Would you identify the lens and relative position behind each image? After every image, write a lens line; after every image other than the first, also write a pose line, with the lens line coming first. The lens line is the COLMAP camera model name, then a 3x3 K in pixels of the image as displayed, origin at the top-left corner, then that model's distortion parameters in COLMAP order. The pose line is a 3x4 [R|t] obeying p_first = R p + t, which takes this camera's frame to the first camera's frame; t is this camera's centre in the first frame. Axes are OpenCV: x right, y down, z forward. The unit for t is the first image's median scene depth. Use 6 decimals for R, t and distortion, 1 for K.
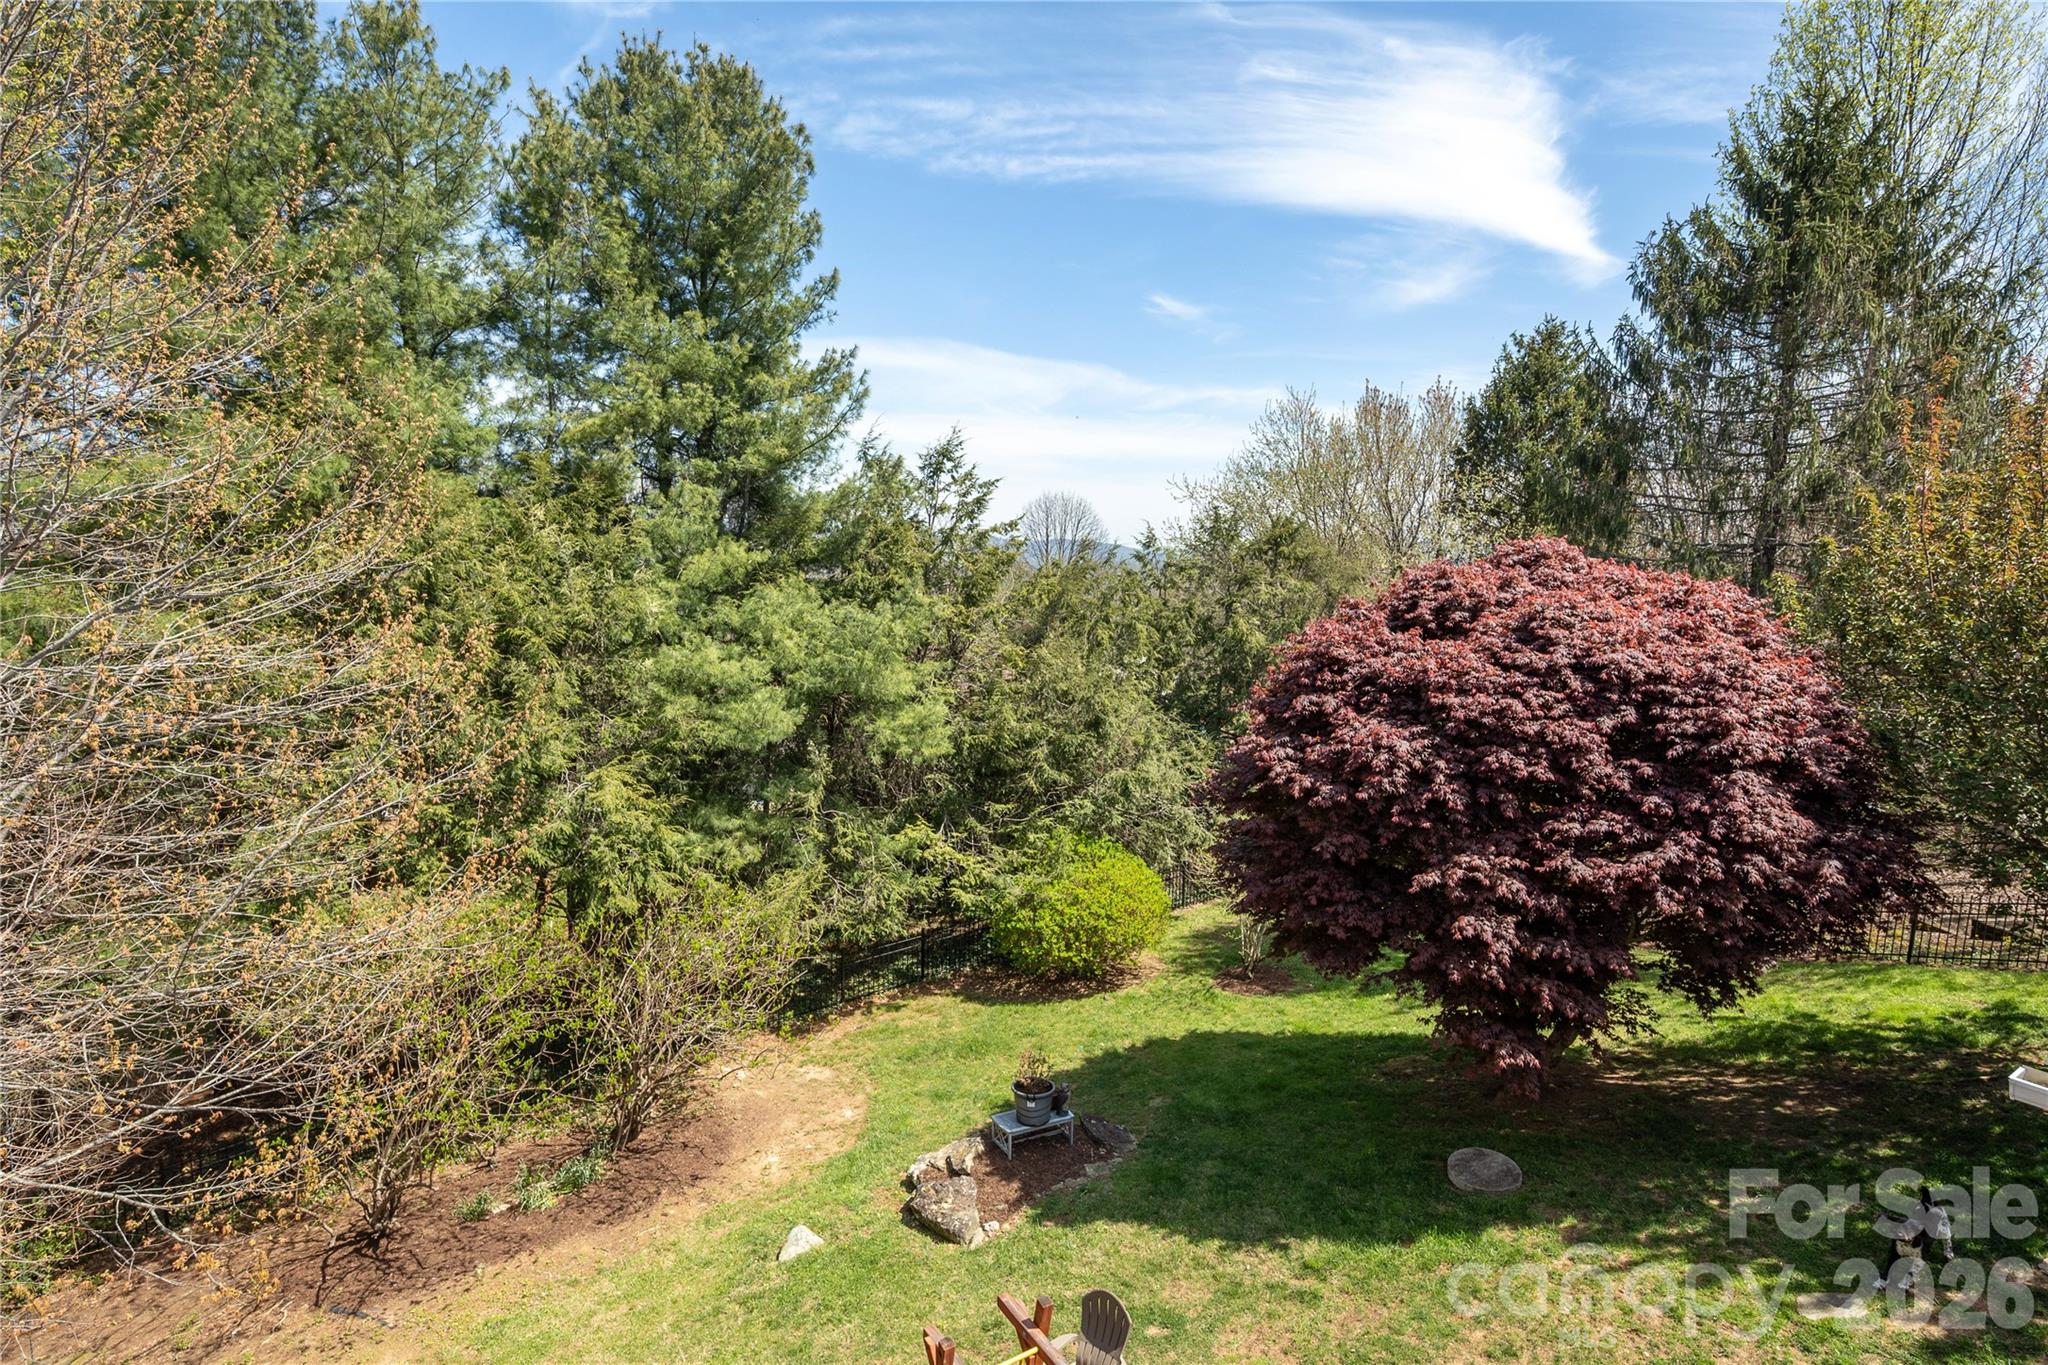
lens RADIAL K [[1025.2, 0, 944.4], [0, 1025.2, 660.7], [0, 0, 1]] dist [0.003242, 0.000125]
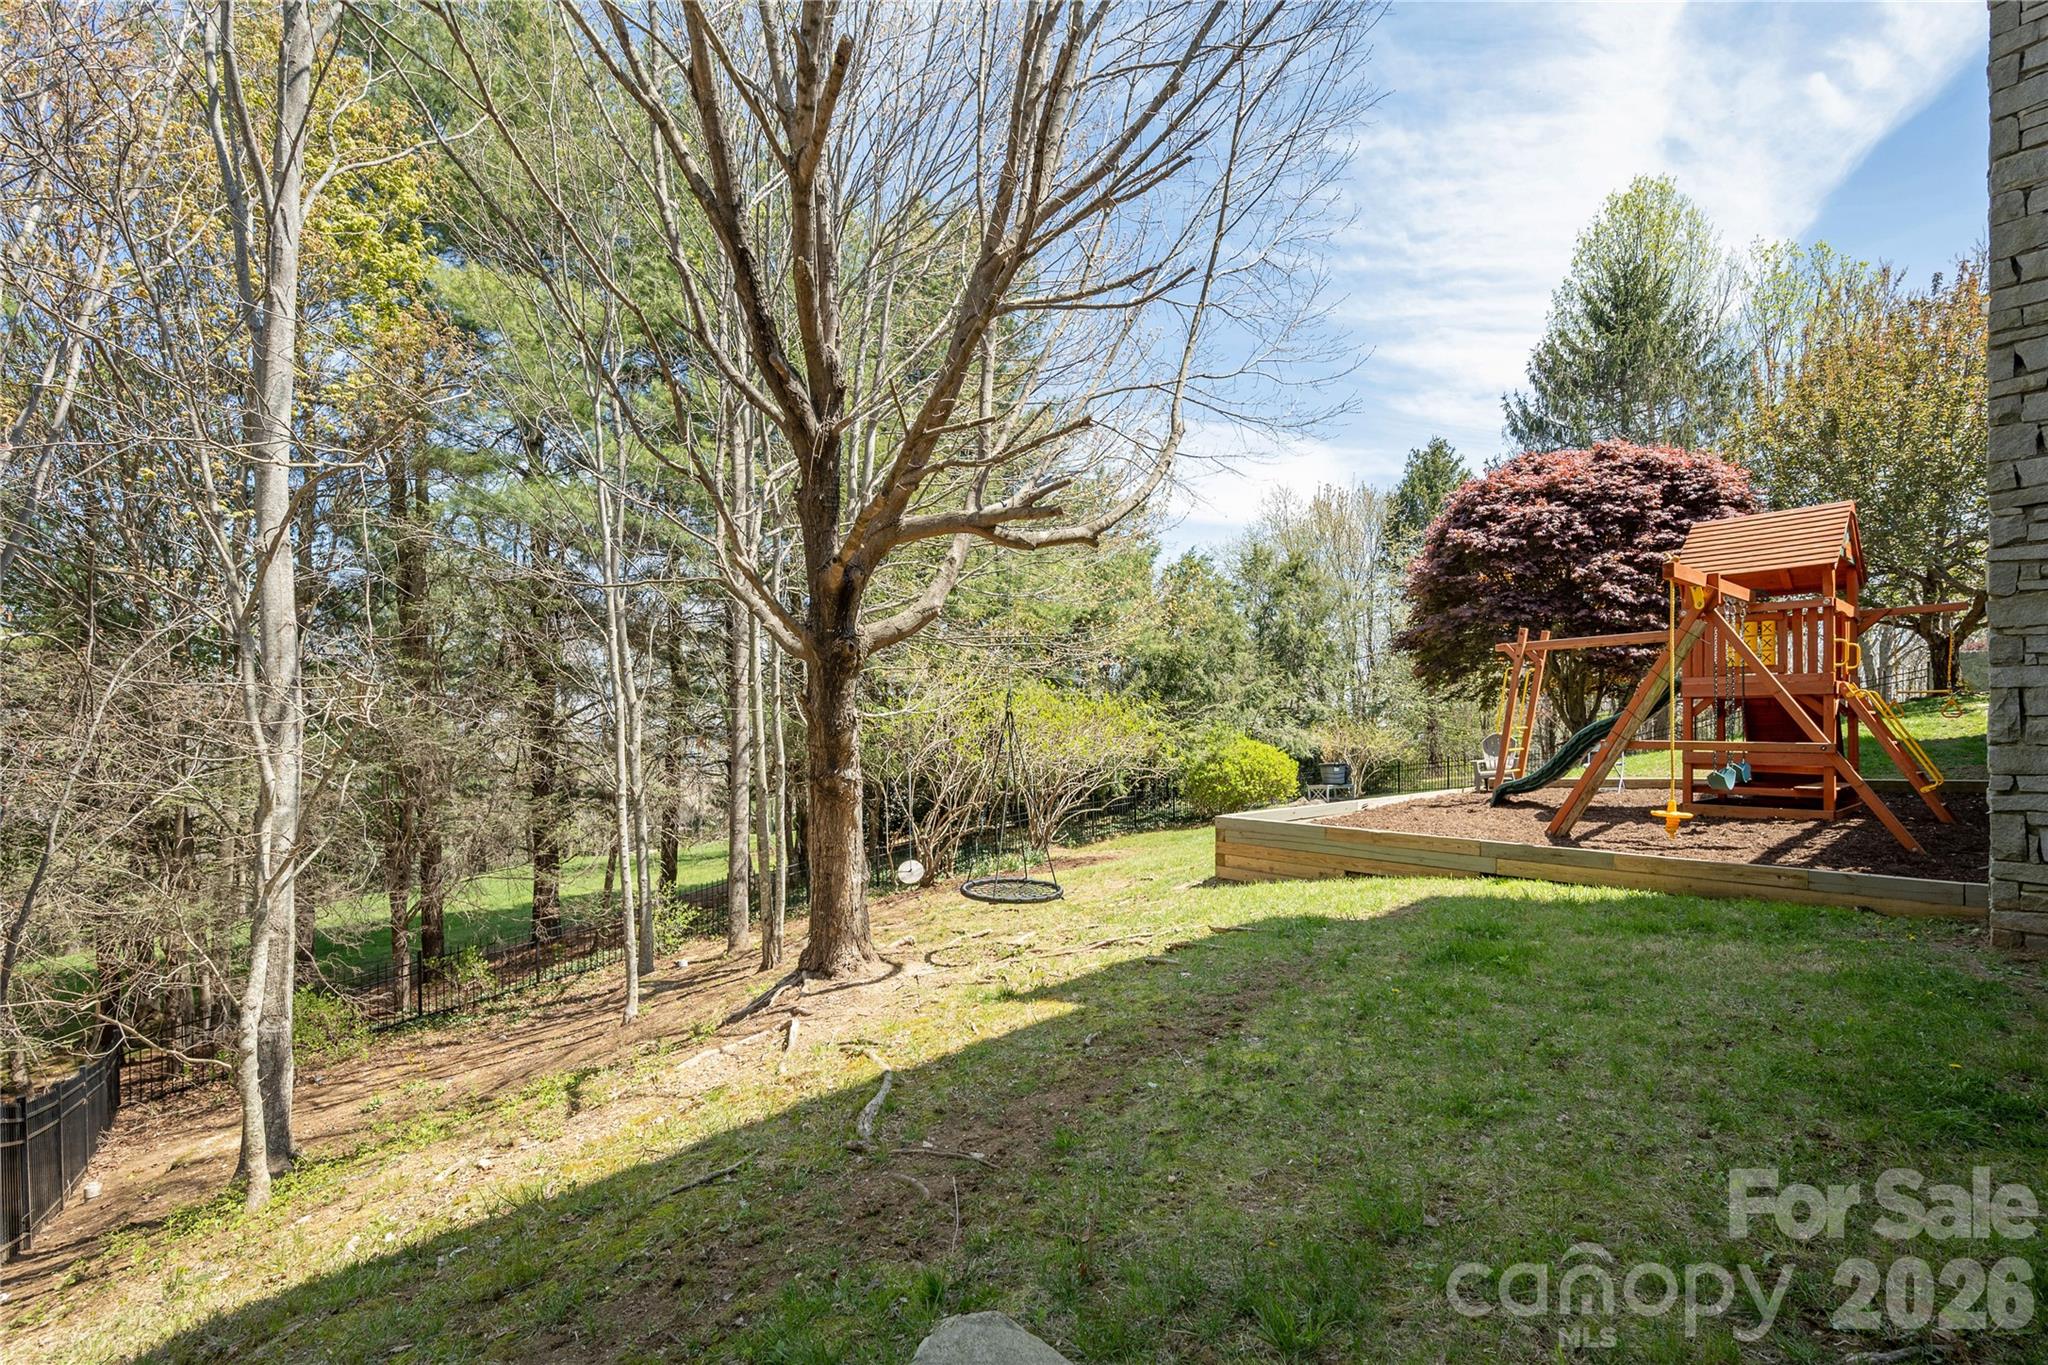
lens RADIAL K [[907.9, 0, 969.7], [0, 907.9, 751.7], [0, 0, 1]] dist [0.000832, 0.000116]
pose [[0.985534, -0.028254, 0.167107, -0.496210], [0.047235, 0.992728, -0.110726, 0.369398], [-0.162763, 0.117018, 0.979701, -0.211009]]
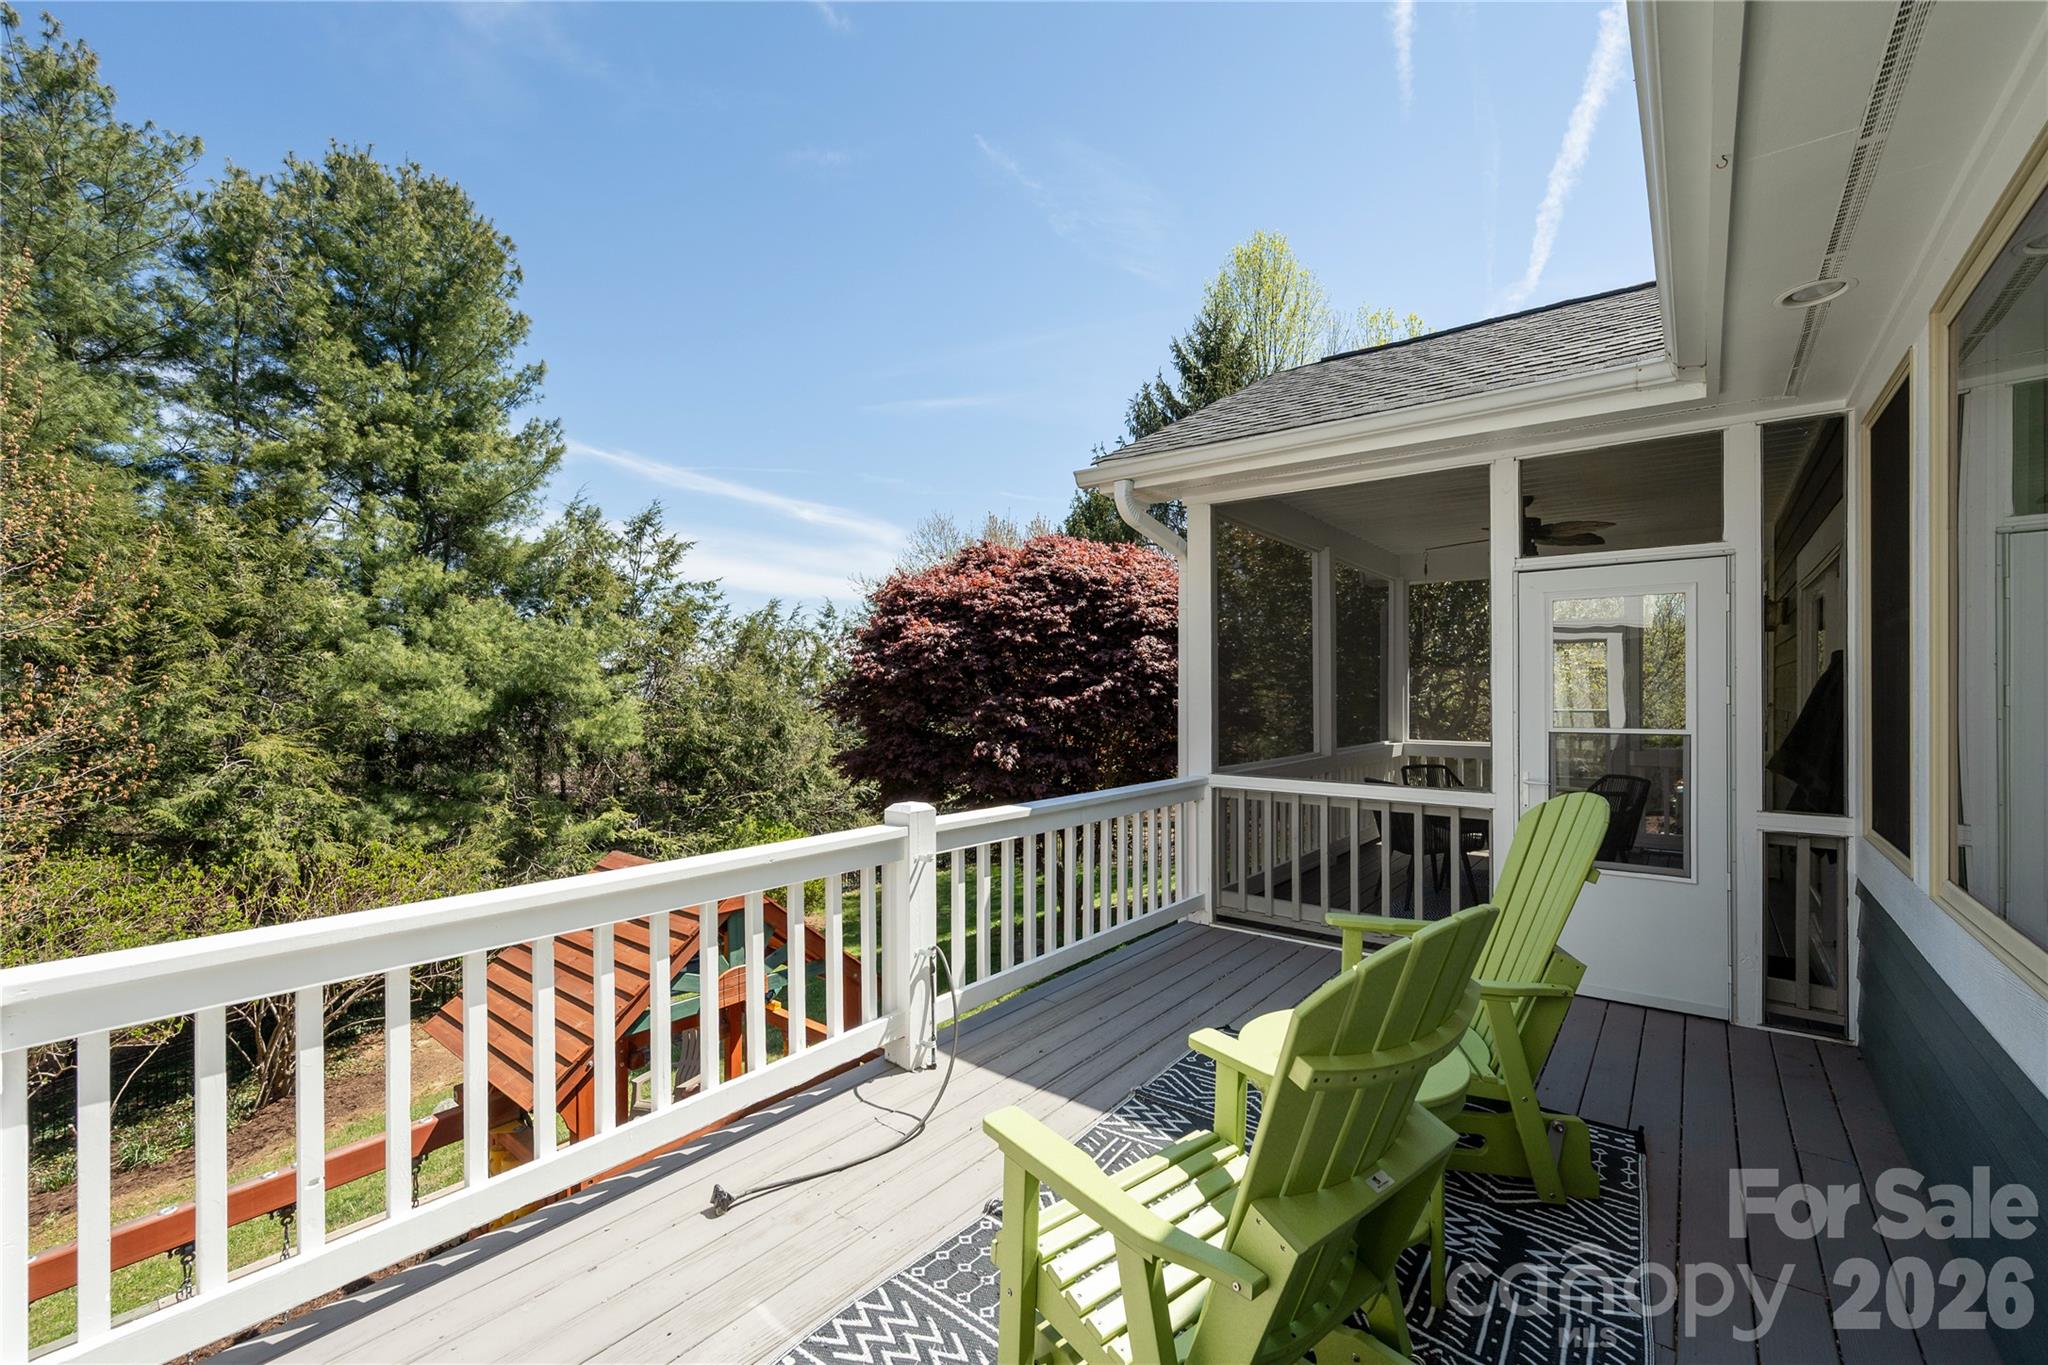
lens RADIAL K [[830.3, 0, 1002.6], [0, 830.3, 692.6], [0, 0, 1]] dist [0.001643, 0.000381]
pose [[0.943001, -0.015463, 0.332430, 0.083381], [0.058481, 0.991075, -0.119793, 0.175114], [-0.327611, 0.132405, 0.935489, -0.042796]]
